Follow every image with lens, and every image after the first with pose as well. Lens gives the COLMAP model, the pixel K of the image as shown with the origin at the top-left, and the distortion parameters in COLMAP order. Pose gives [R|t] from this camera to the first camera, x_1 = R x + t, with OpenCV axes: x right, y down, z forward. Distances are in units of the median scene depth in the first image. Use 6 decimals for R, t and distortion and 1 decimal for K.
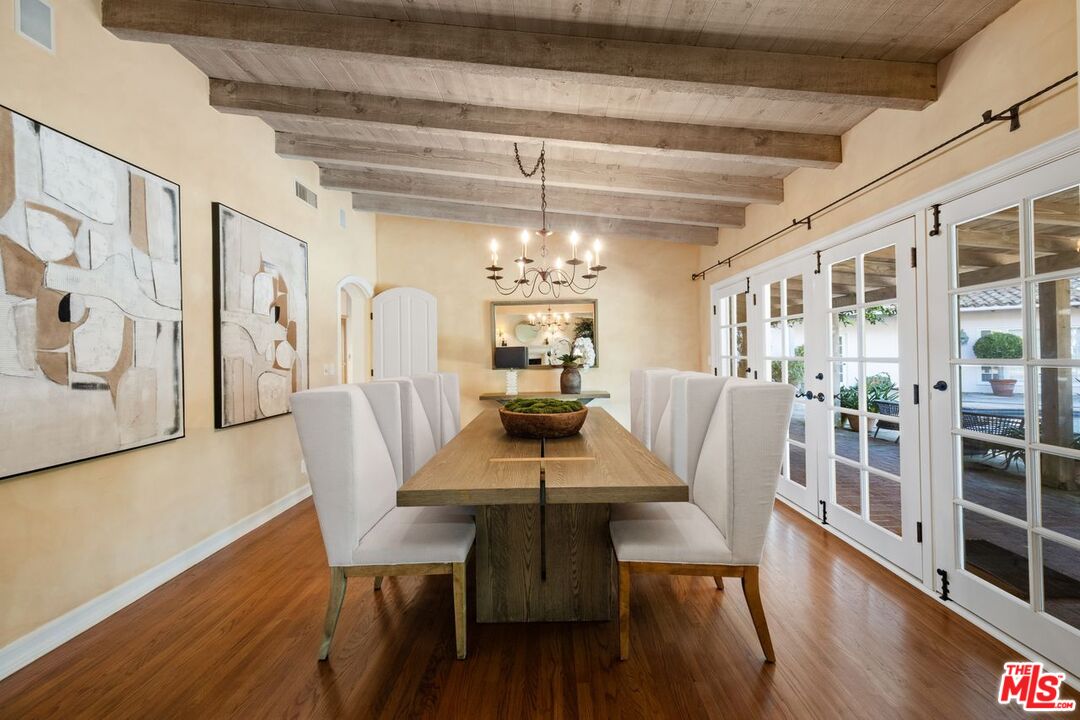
lens RADIAL K [[407.9, 0, 540.0], [0, 407.9, 358.1], [0, 0, 1]] dist [0.000448, 0.000122]
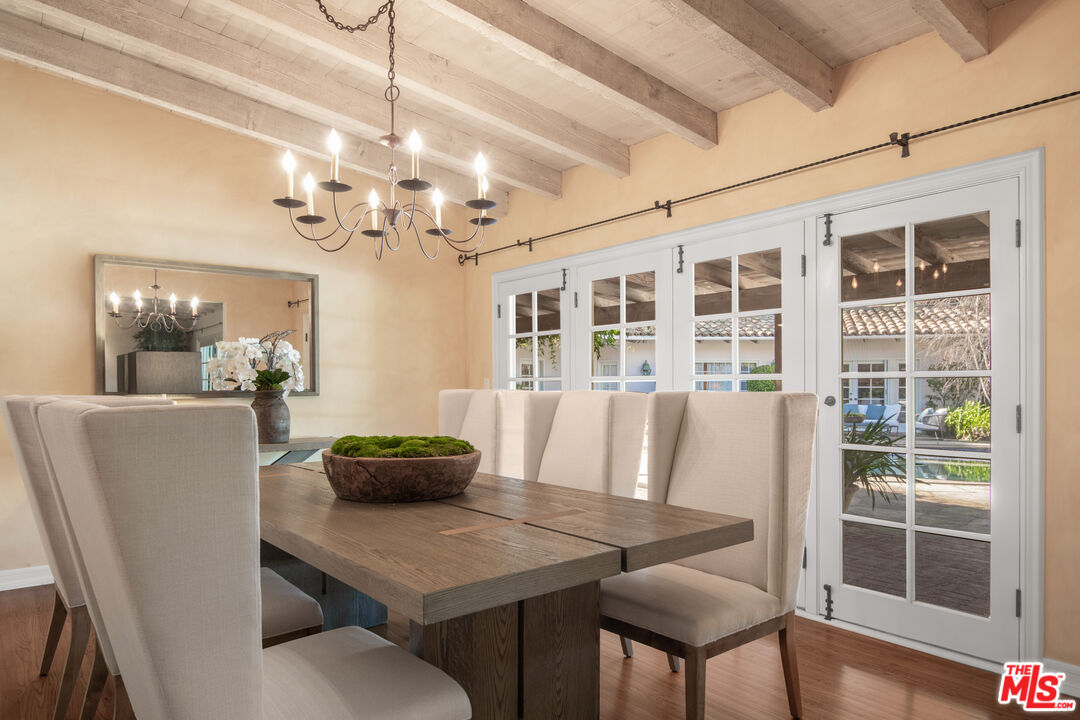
lens RADIAL K [[677.8, 0, 526.4], [0, 677.8, 400.2], [0, 0, 1]] dist [-0.001145, -0.001897]
pose [[0.770583, 0.001107, 0.637338, -0.458751], [-0.003642, 0.999990, 0.002667, 0.049158], [-0.637329, -0.004377, 0.770580, 0.163111]]
